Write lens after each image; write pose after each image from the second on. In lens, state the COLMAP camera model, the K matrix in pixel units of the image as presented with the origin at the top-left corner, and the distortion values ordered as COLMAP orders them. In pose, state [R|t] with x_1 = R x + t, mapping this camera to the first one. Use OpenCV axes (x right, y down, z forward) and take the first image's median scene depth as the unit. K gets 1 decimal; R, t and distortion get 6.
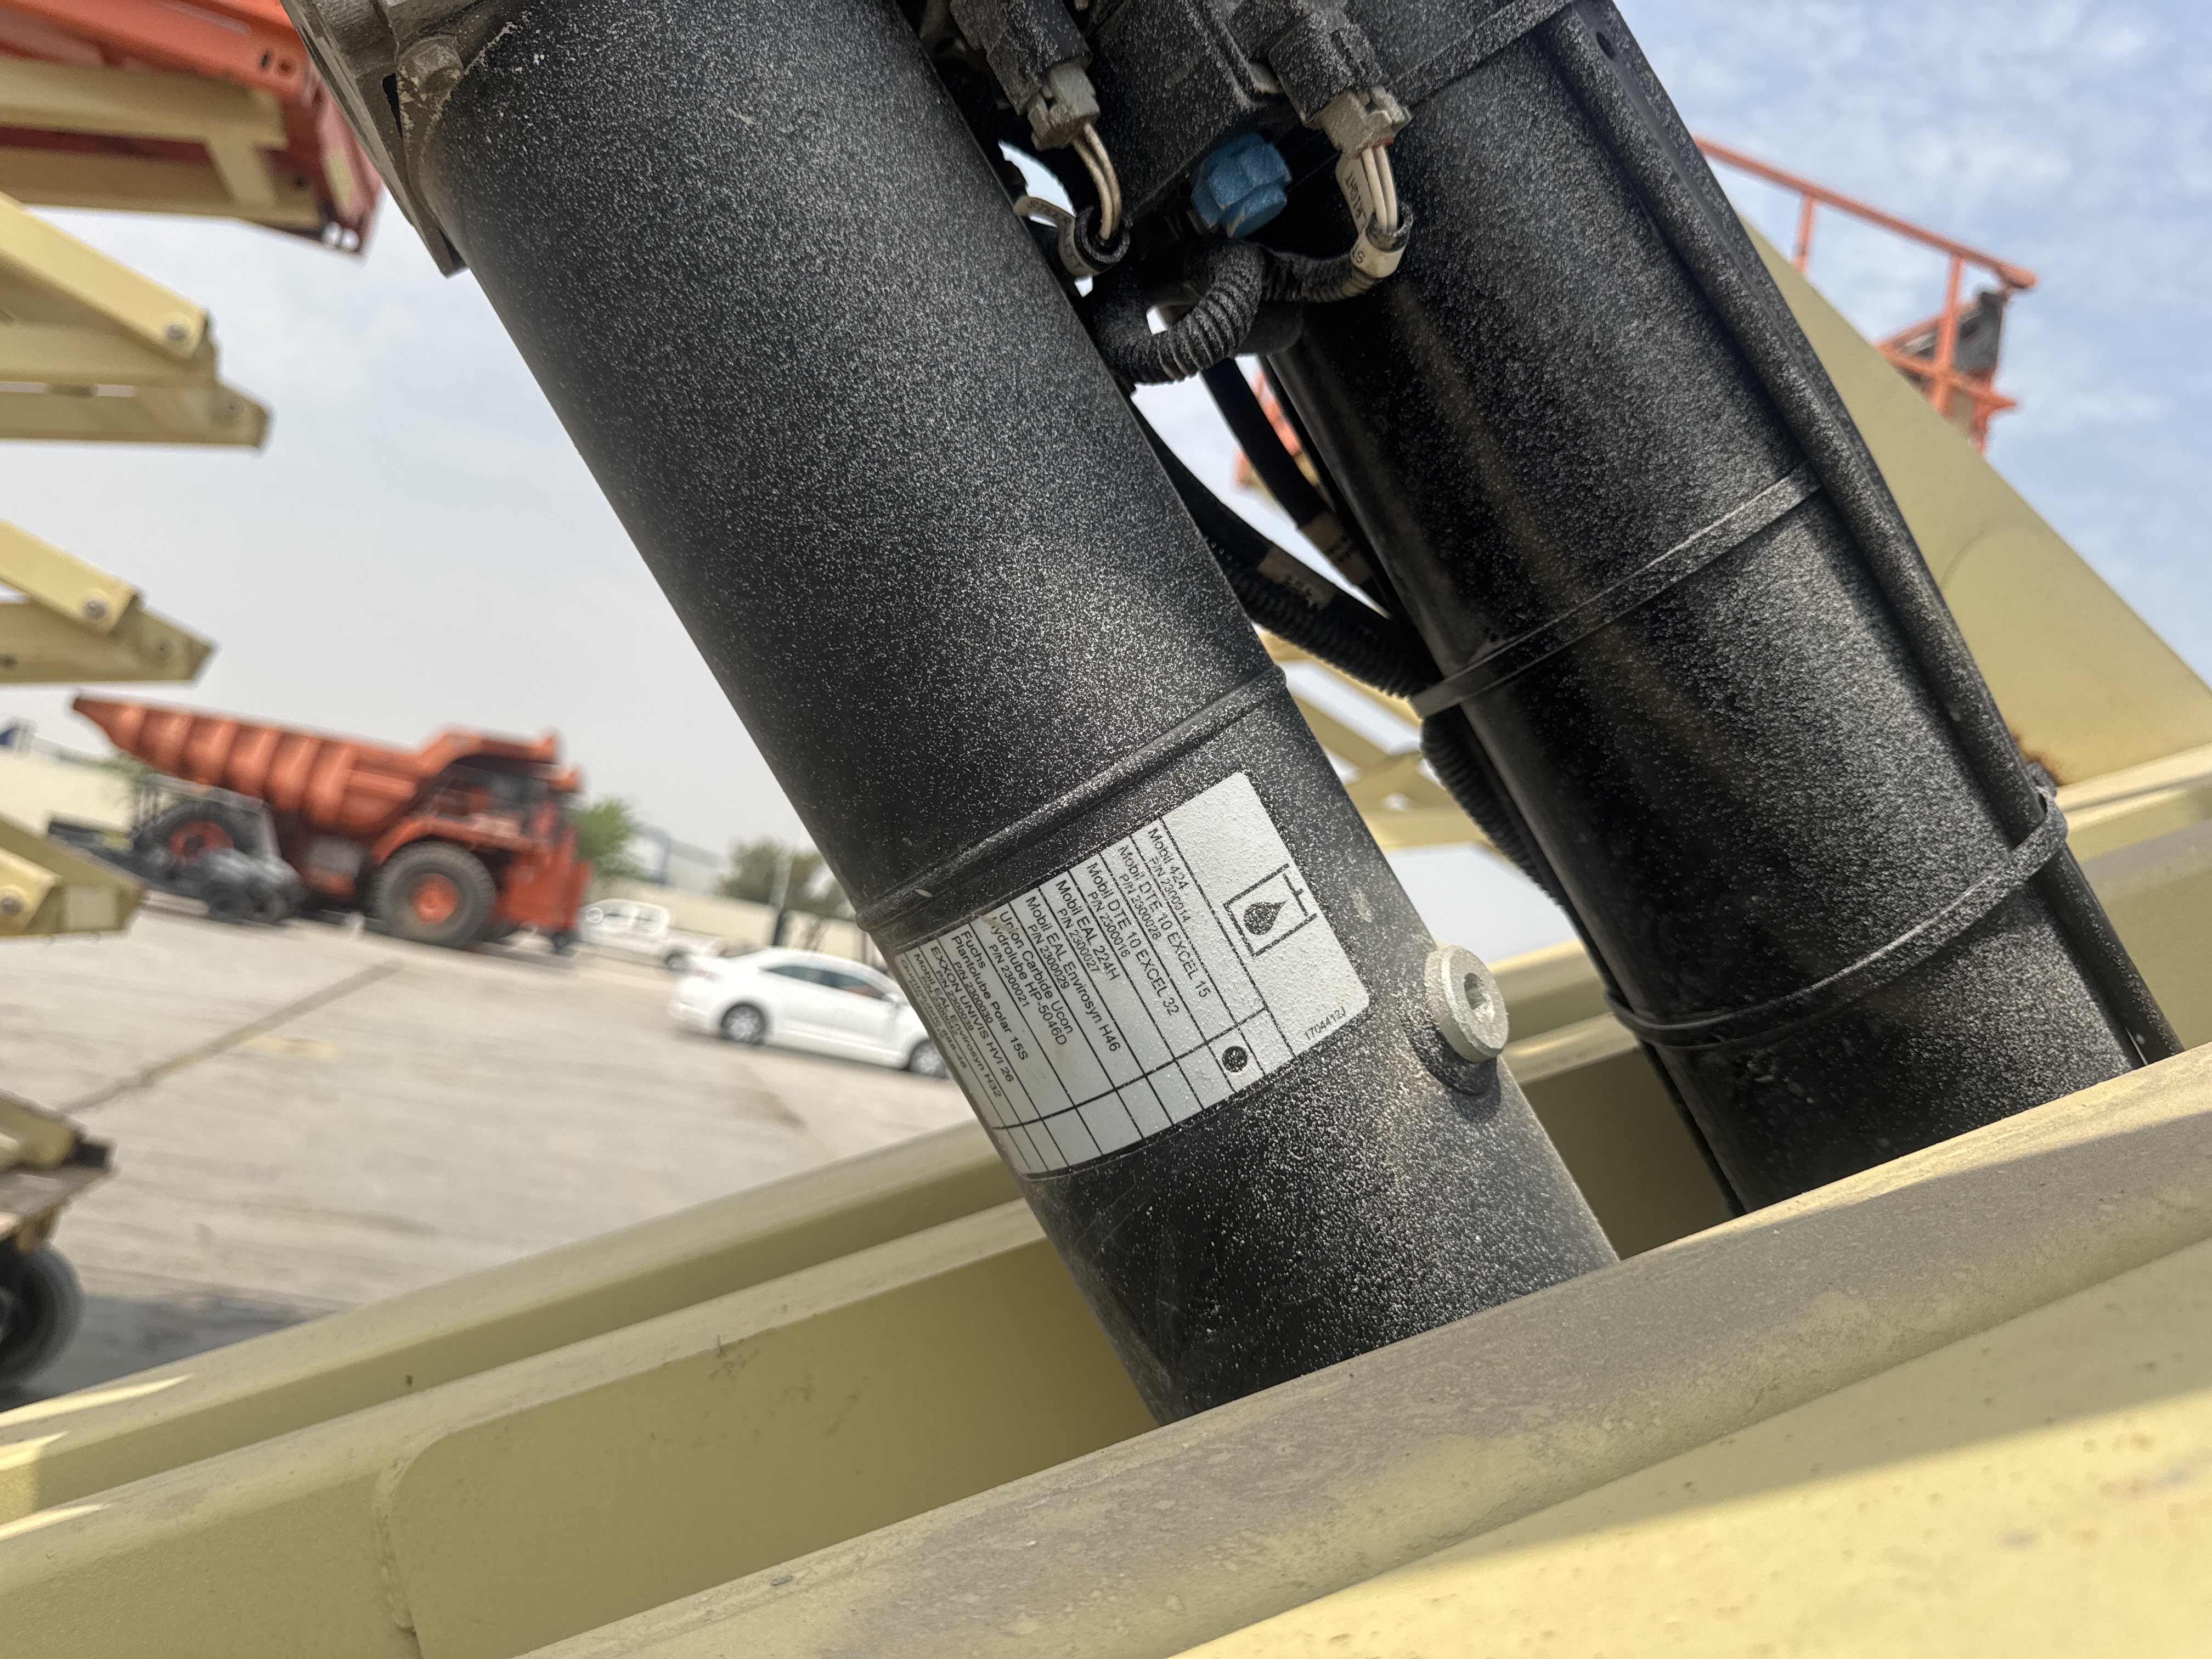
lens RADIAL K [[1588.4, 0, 1106.0], [0, 1588.4, 829.5], [0, 0, 1]] dist [0.051595, -0.160080]
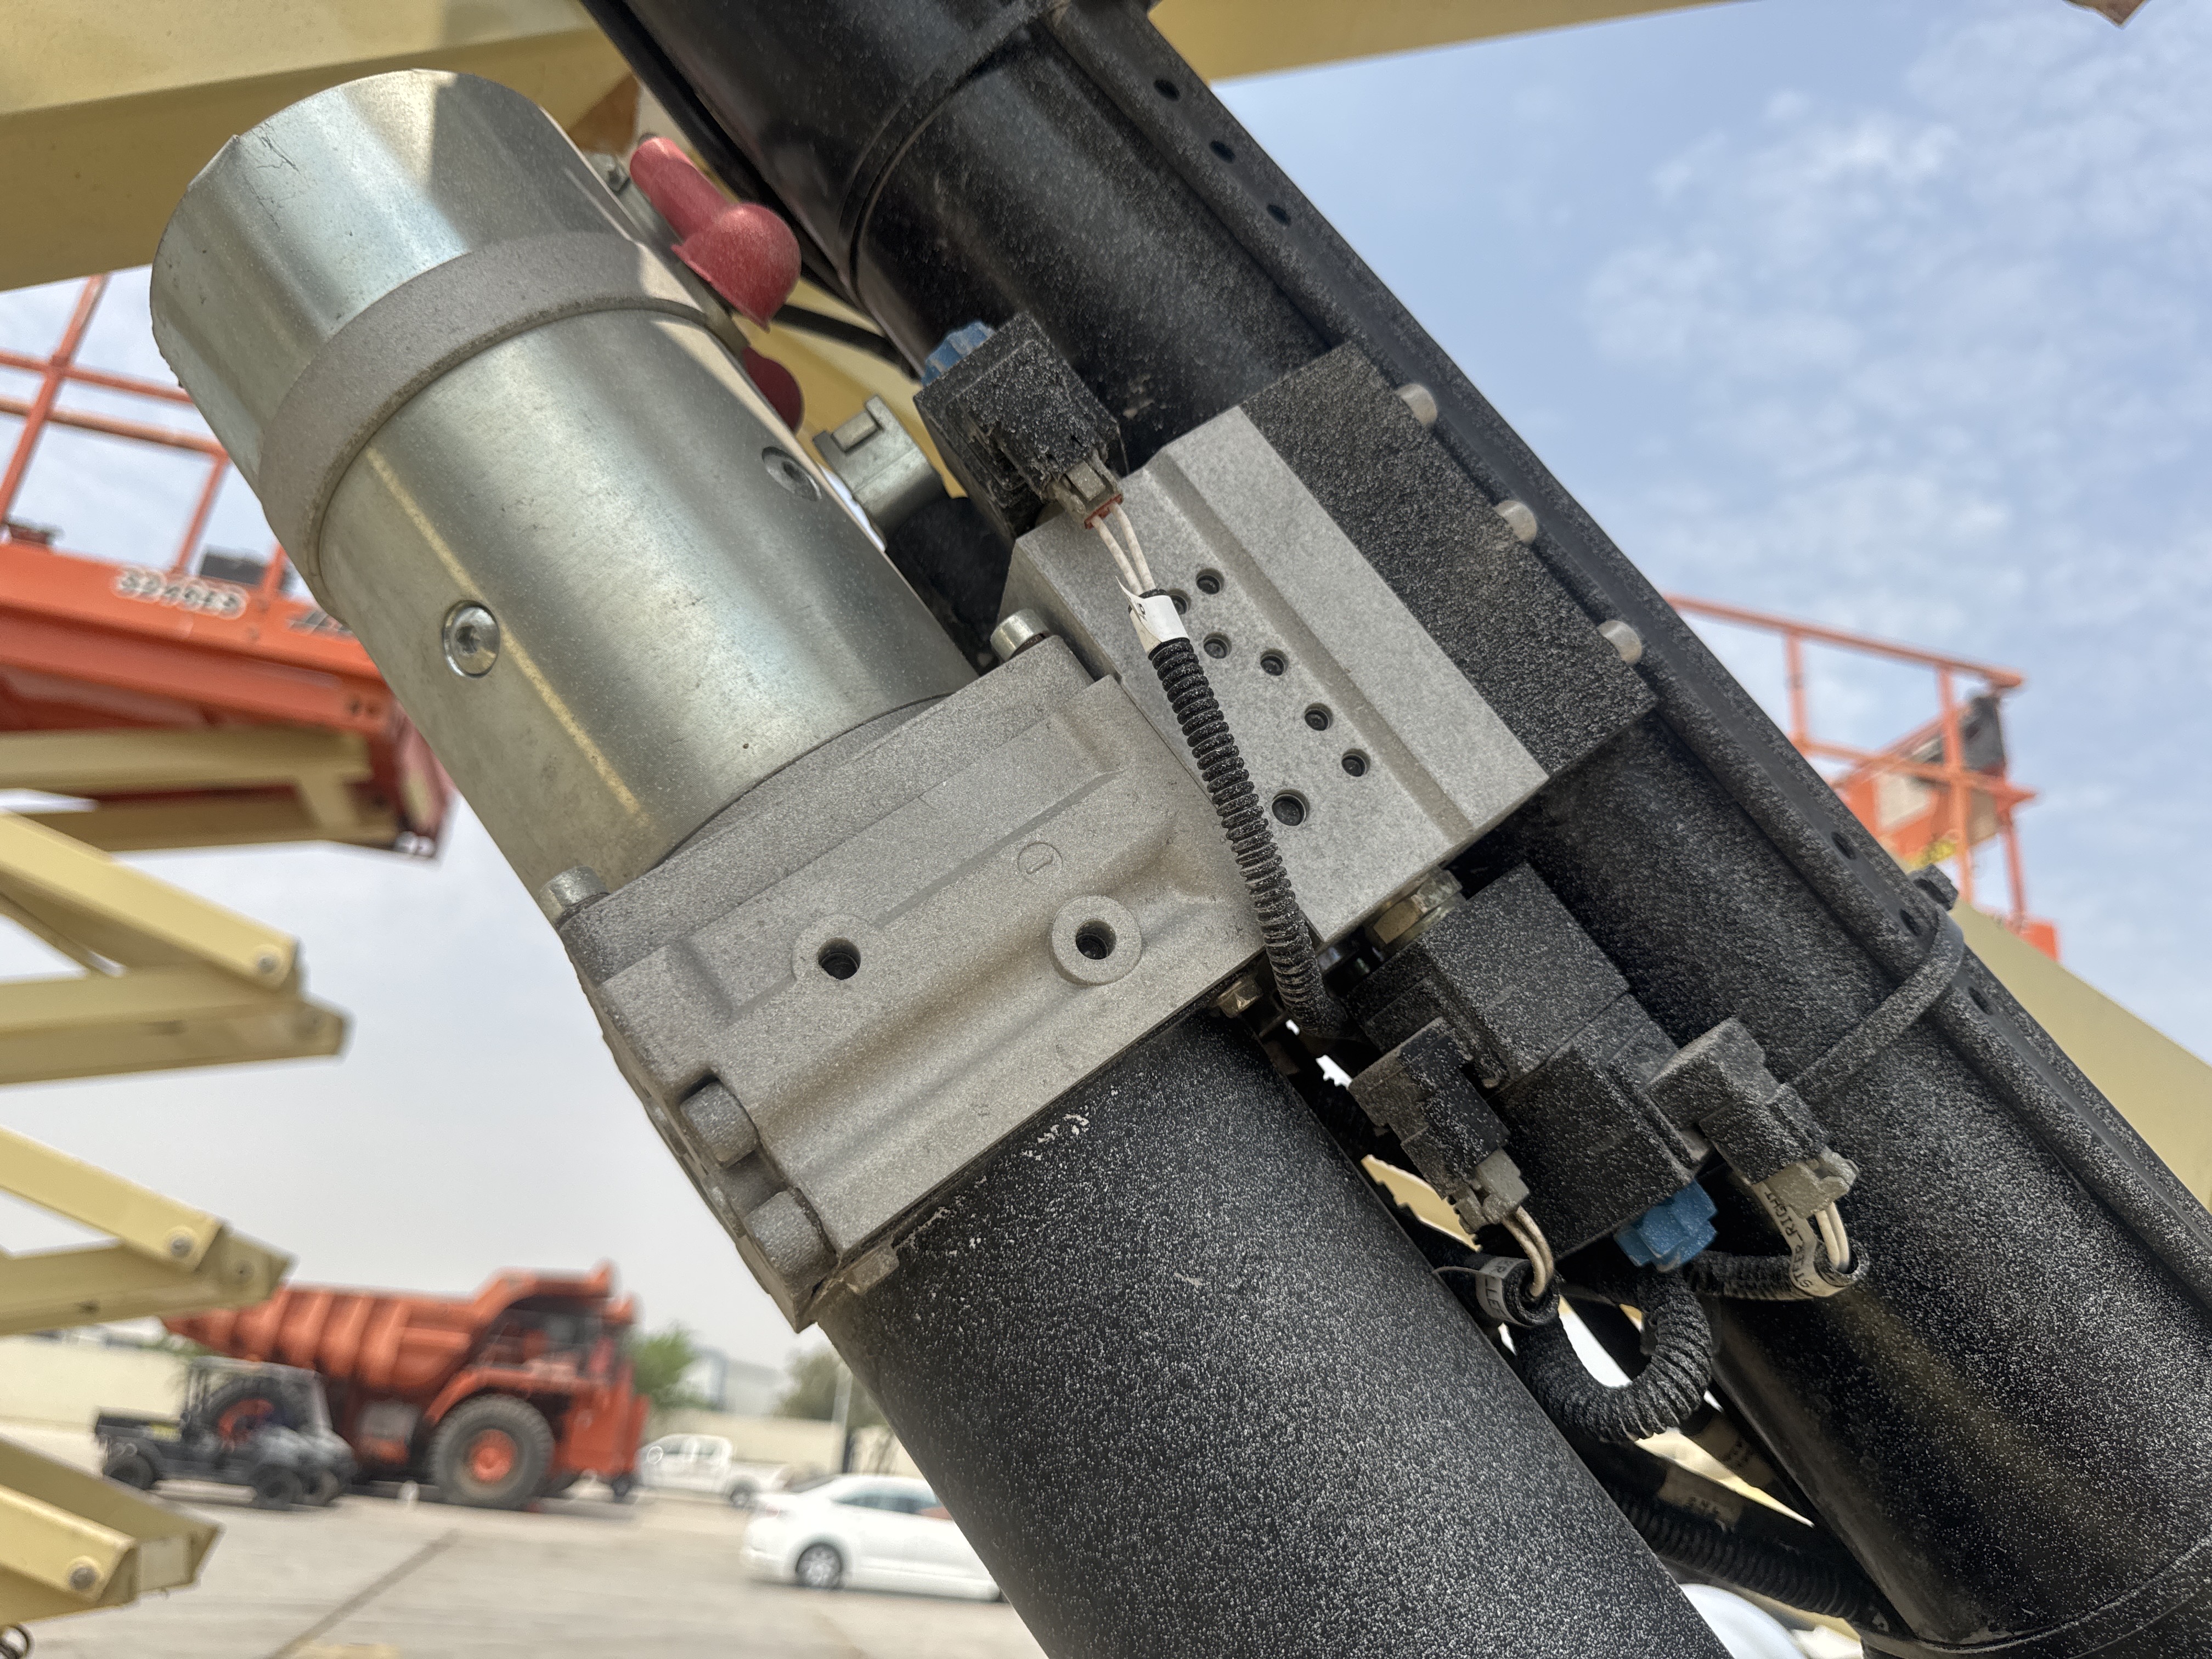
lens RADIAL K [[1596.4, 0, 1106.0], [0, 1596.4, 829.5], [0, 0, 1]] dist [-0.008746, -0.026410]
pose [[0.992750, -0.119707, -0.010840, -0.226371], [0.111600, 0.951485, -0.286742, -0.418729], [0.044639, 0.283454, 0.957946, -0.000370]]
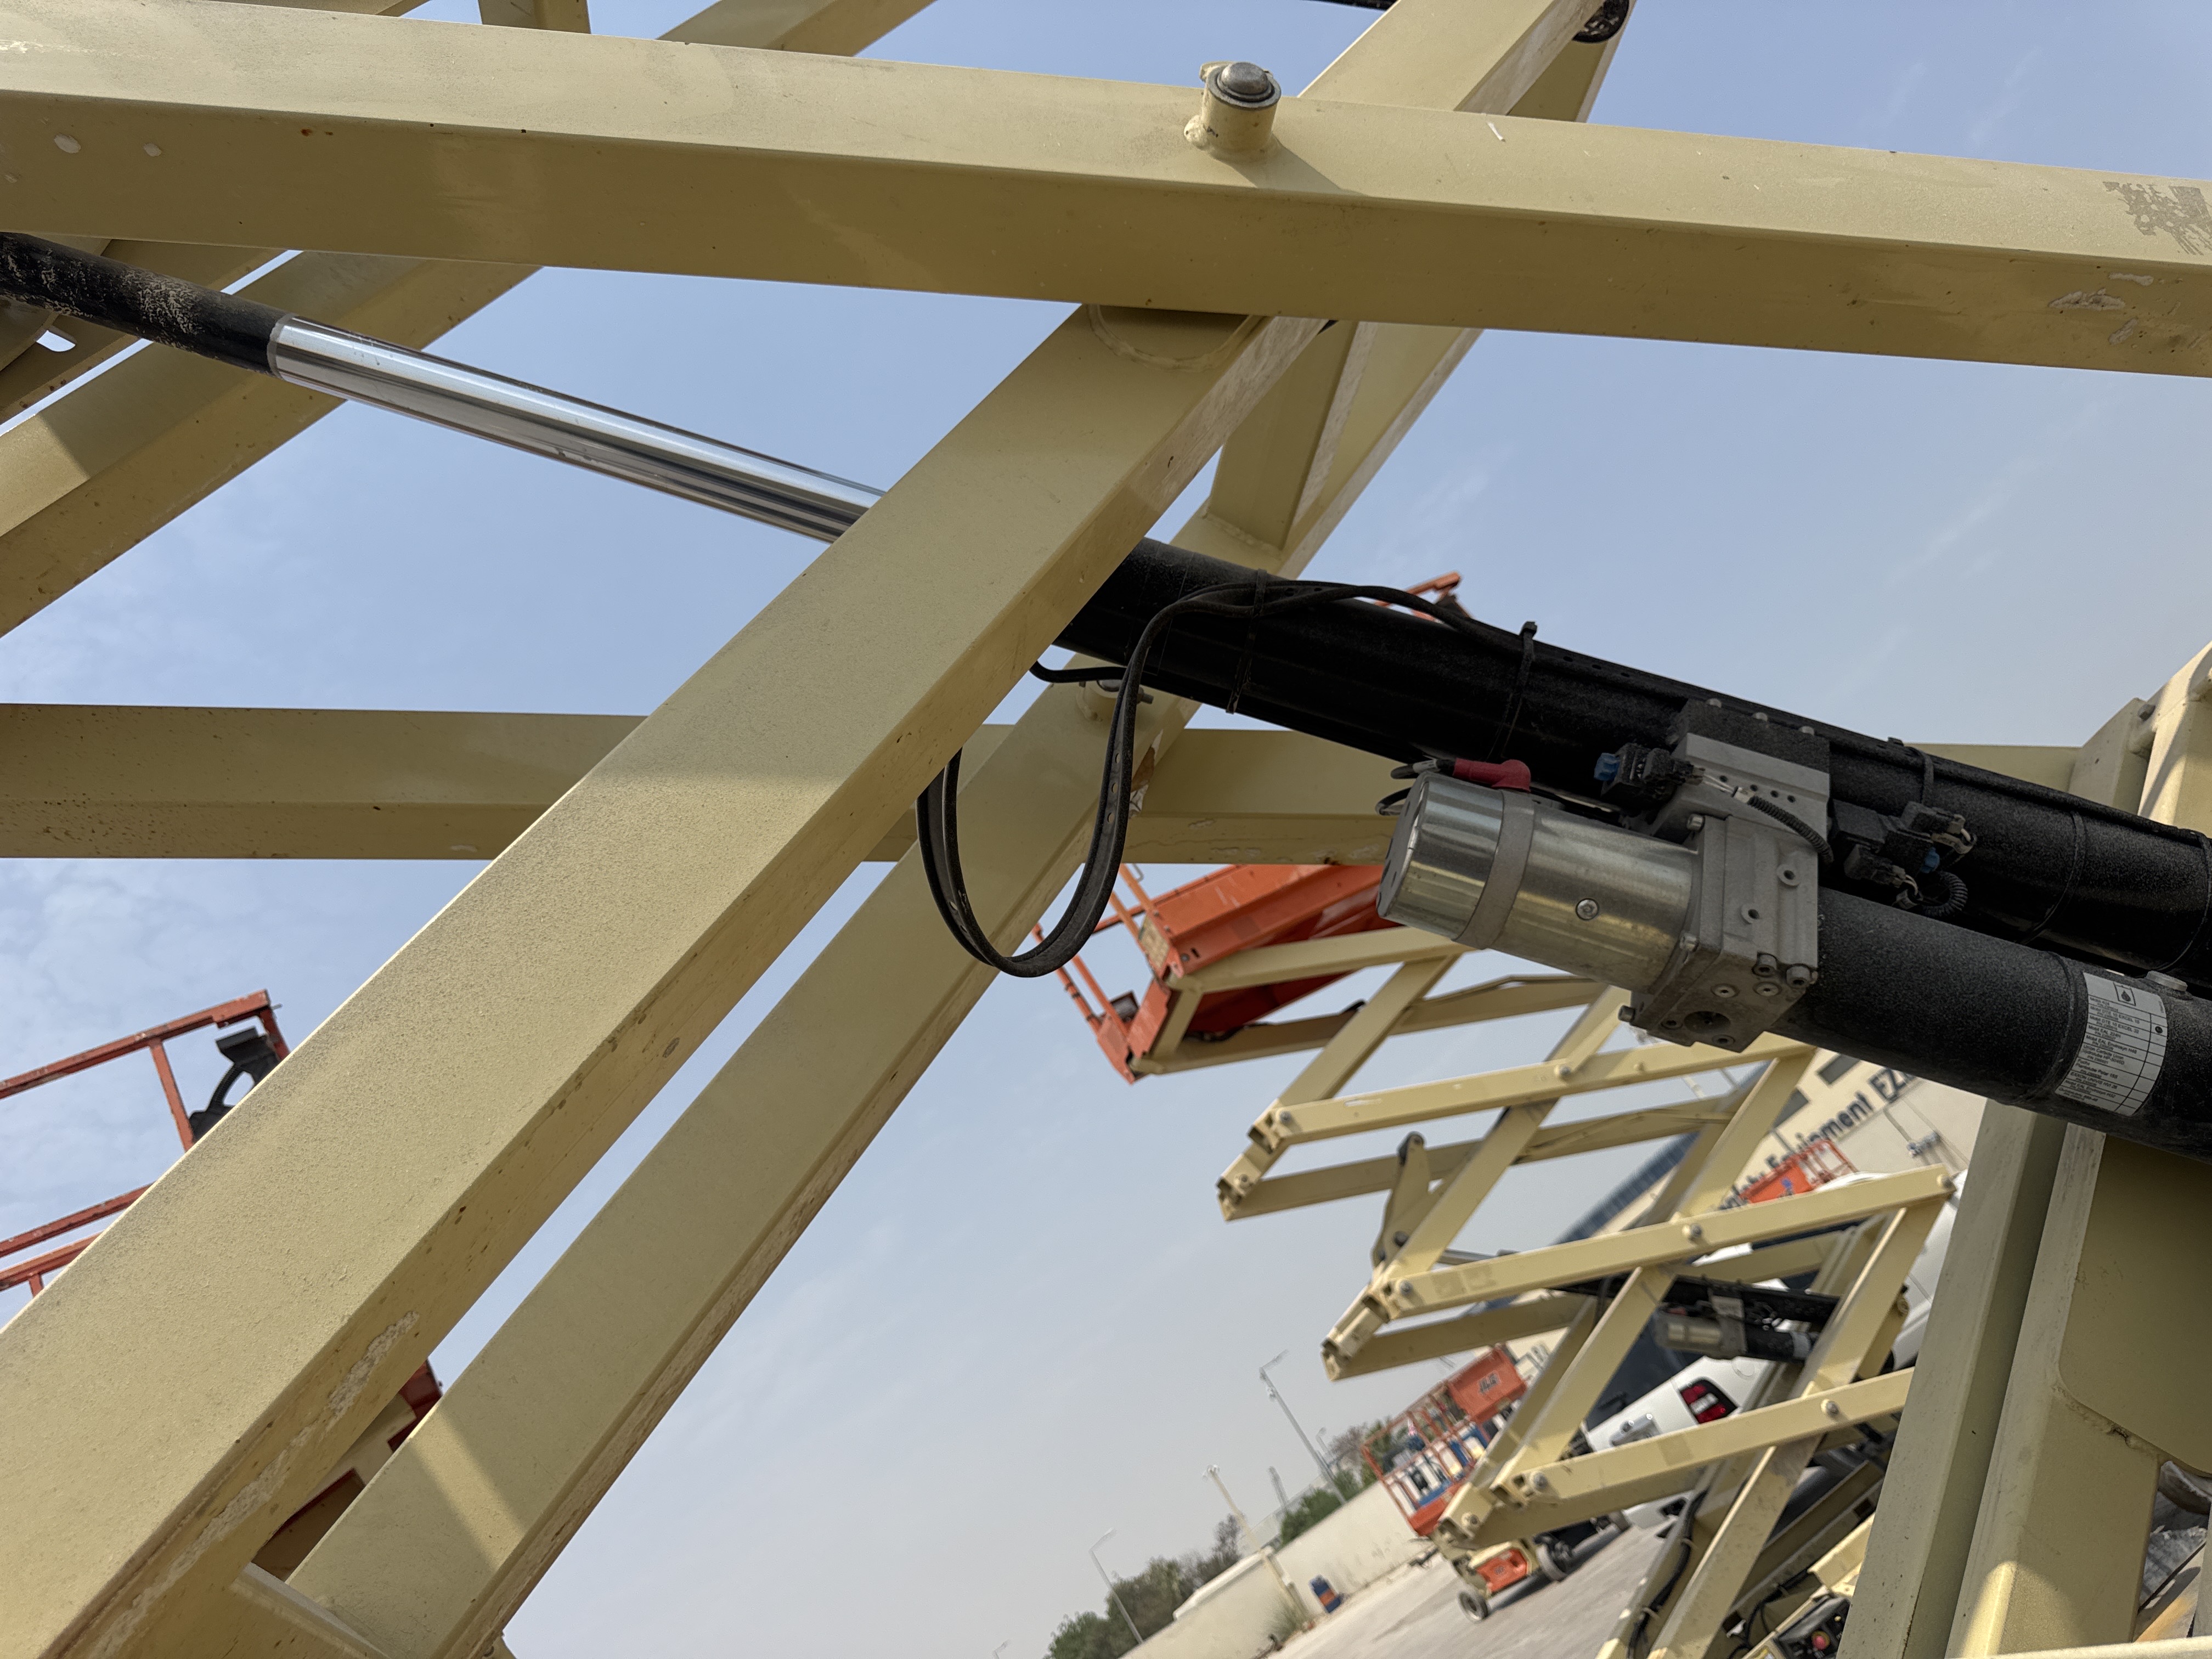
lens RADIAL K [[1553.1, 0, 1106.0], [0, 1553.1, 829.5], [0, 0, 1]] dist [-0.000877, -0.001199]
pose [[0.726603, -0.632613, 0.268048, -2.209043], [0.686992, 0.674350, -0.270727, -0.808477], [-0.009493, 0.380858, 0.924585, -2.264818]]
